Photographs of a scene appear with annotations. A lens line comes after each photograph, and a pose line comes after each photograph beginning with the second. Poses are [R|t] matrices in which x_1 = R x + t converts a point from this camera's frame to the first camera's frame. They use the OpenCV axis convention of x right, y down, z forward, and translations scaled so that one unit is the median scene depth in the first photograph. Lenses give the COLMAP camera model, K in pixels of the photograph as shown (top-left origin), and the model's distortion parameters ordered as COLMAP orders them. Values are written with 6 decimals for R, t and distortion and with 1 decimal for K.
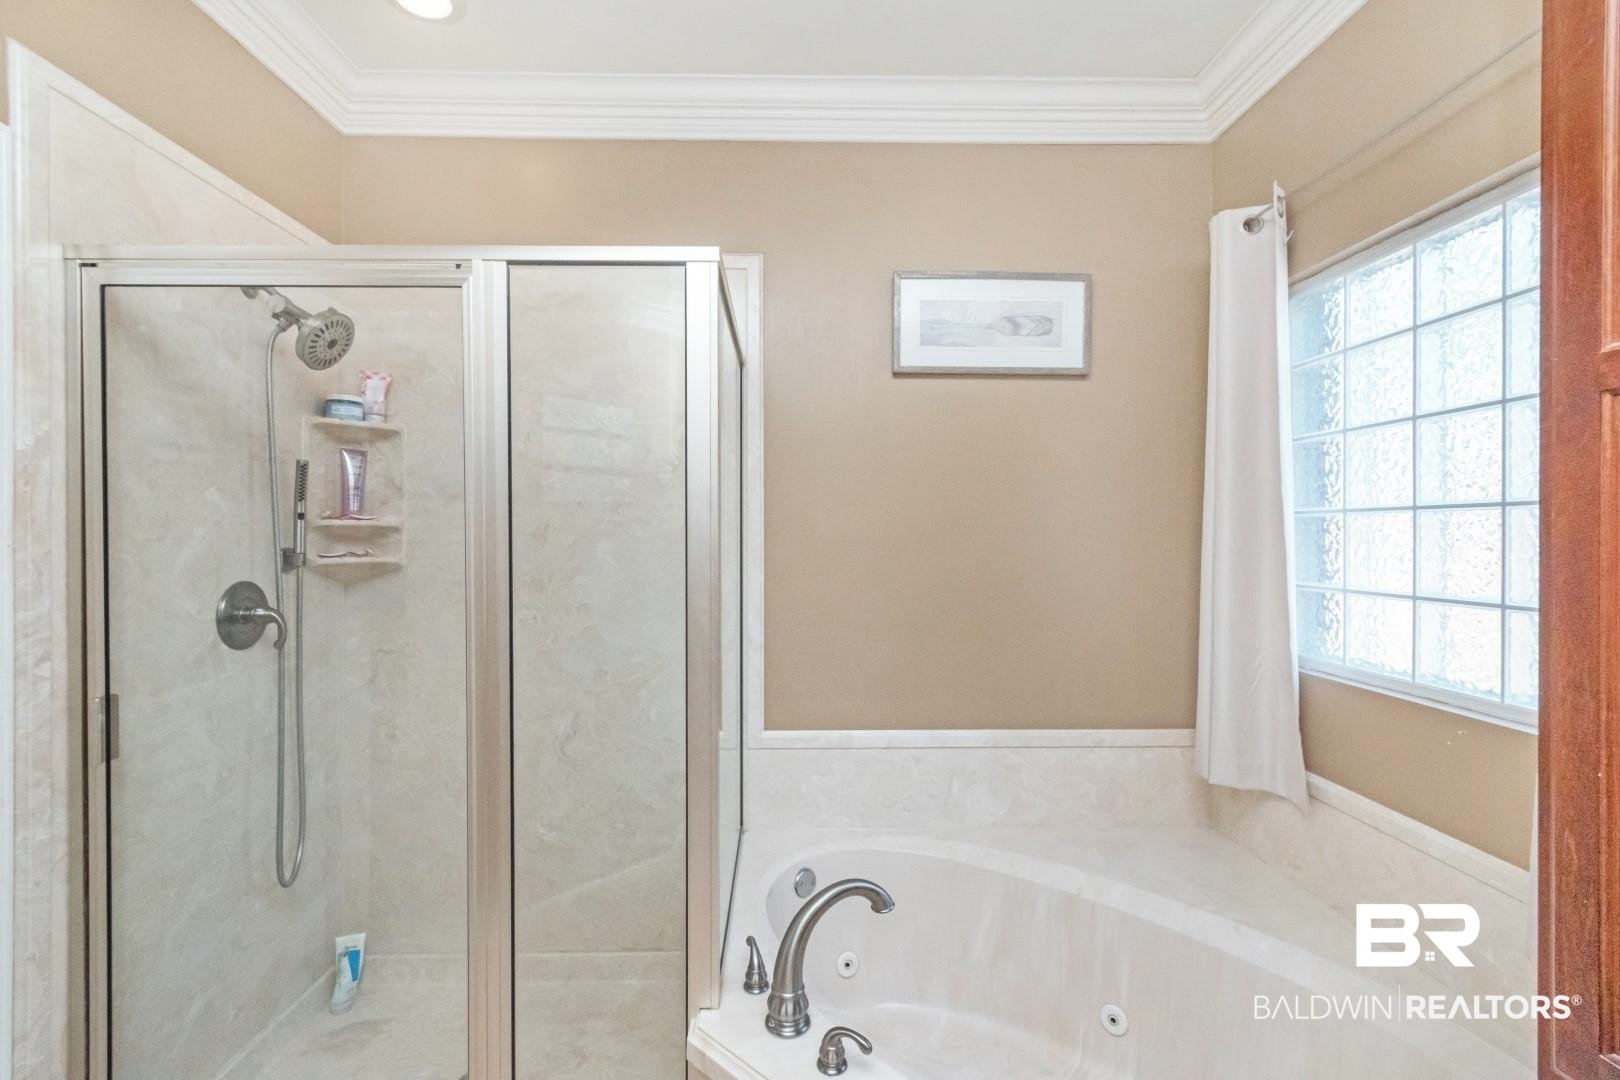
lens RADIAL K [[748.6, 0, 807.3], [0, 748.6, 540.8], [0, 0, 1]] dist [0.003013, -0.001221]
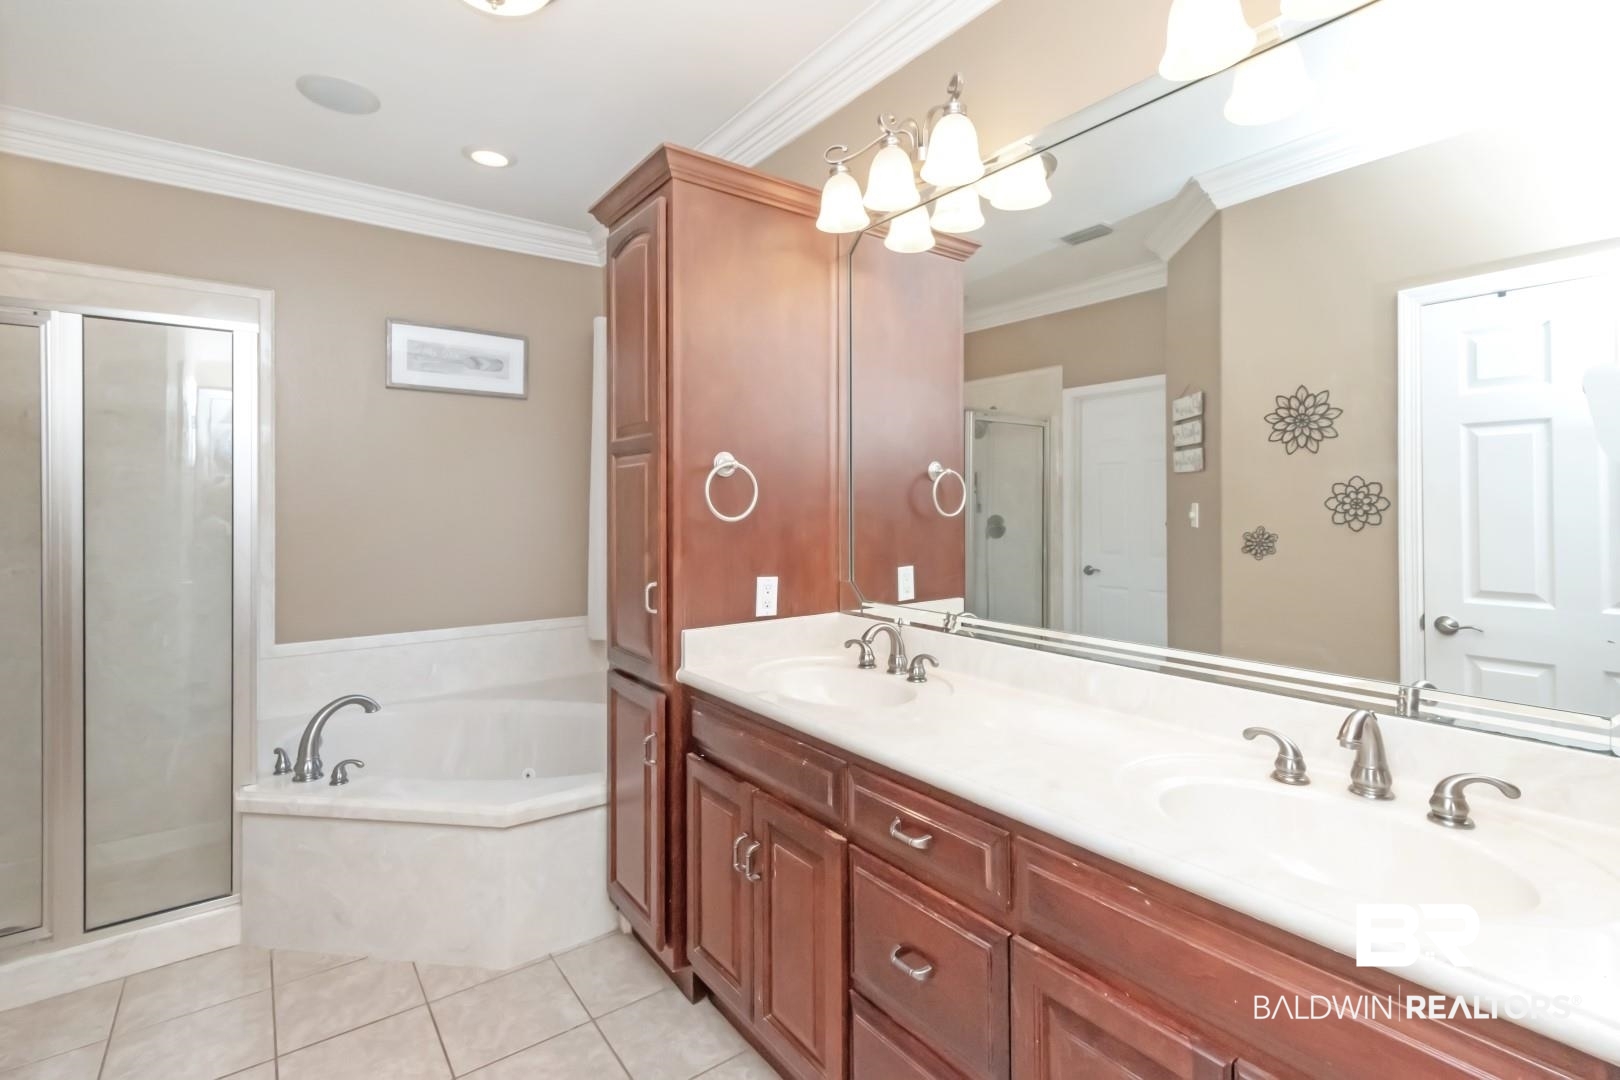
lens RADIAL K [[748.6, 0, 817.6], [0, 748.6, 500.1], [0, 0, 1]] dist [0.003013, -0.001221]
pose [[0.817413, 0.001456, 0.576051, -0.050834], [0.004454, 0.999951, -0.008848, 0.015832], [-0.576035, 0.009798, 0.817366, -0.902090]]
